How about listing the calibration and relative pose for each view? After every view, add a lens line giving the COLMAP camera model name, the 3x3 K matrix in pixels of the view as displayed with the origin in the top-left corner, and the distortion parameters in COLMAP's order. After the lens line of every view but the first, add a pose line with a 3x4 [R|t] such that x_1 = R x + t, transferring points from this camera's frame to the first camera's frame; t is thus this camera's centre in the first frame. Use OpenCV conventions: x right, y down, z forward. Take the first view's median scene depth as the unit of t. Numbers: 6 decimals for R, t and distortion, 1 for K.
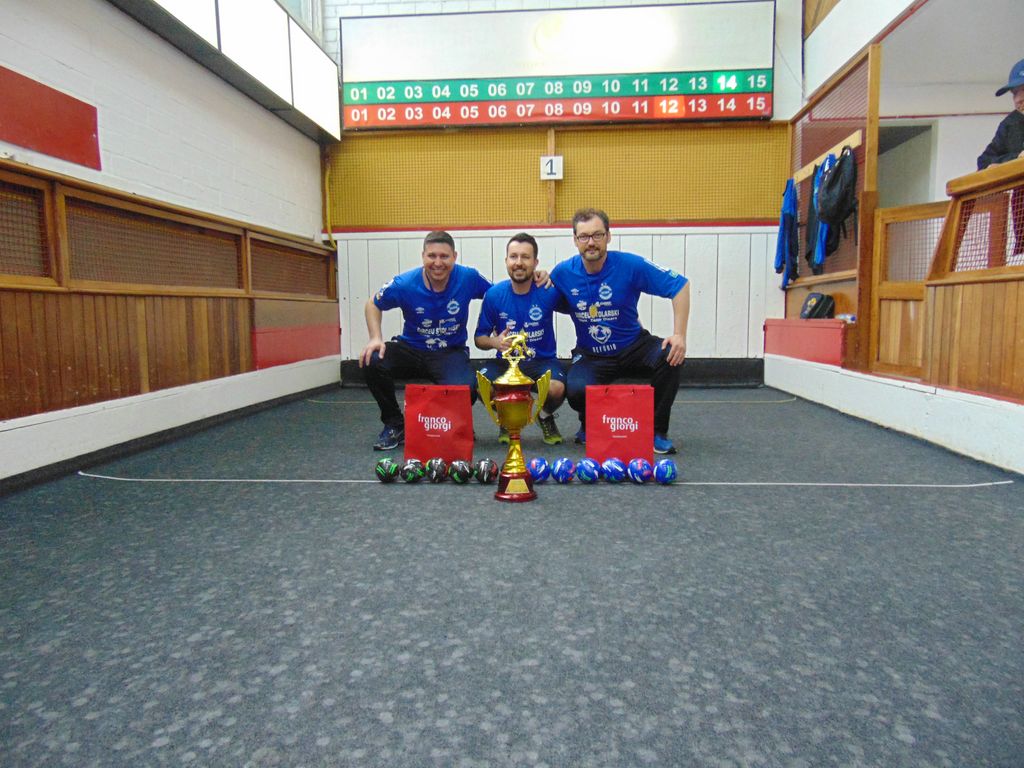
lens RADIAL K [[770.0, 0, 511.7], [0, 770.0, 376.2], [0, 0, 1]] dist [-0.017397, 0.050750]
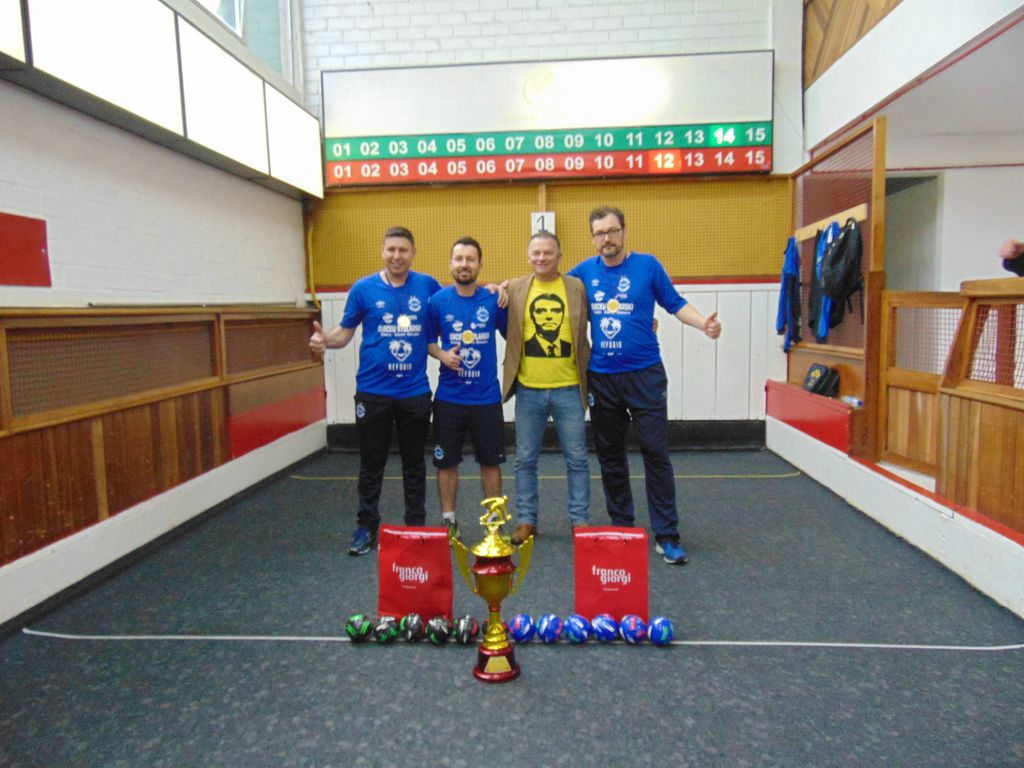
lens RADIAL K [[770.0, 0, 511.6], [0, 770.0, 378.0], [0, 0, 1]] dist [-0.017397, 0.050750]
pose [[0.999946, -0.010311, -0.000907, 0.018360], [0.010313, 0.999943, 0.002607, -0.130981], [0.000880, -0.002616, 0.999996, 0.060462]]
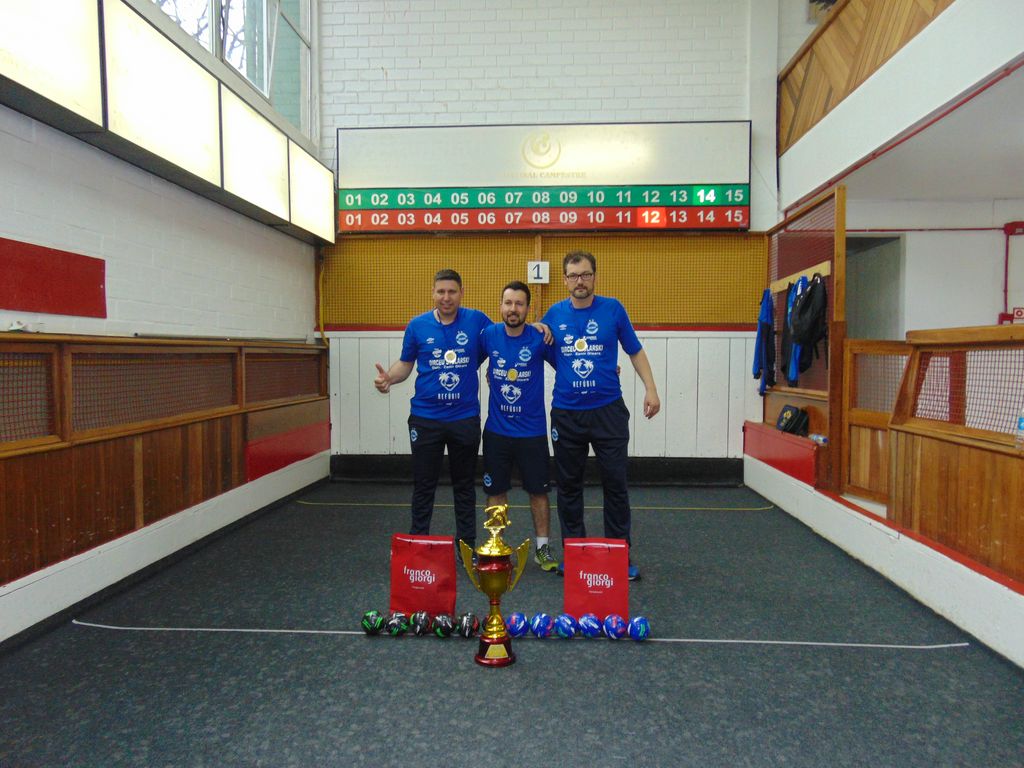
lens RADIAL K [[770.0, 0, 511.8], [0, 770.0, 377.3], [0, 0, 1]] dist [-0.017397, 0.050750]
pose [[0.999861, 0.010637, 0.012850, 0.006783], [-0.009890, 0.998334, -0.056842, -0.112467], [-0.013433, 0.056707, 0.998301, -0.043942]]
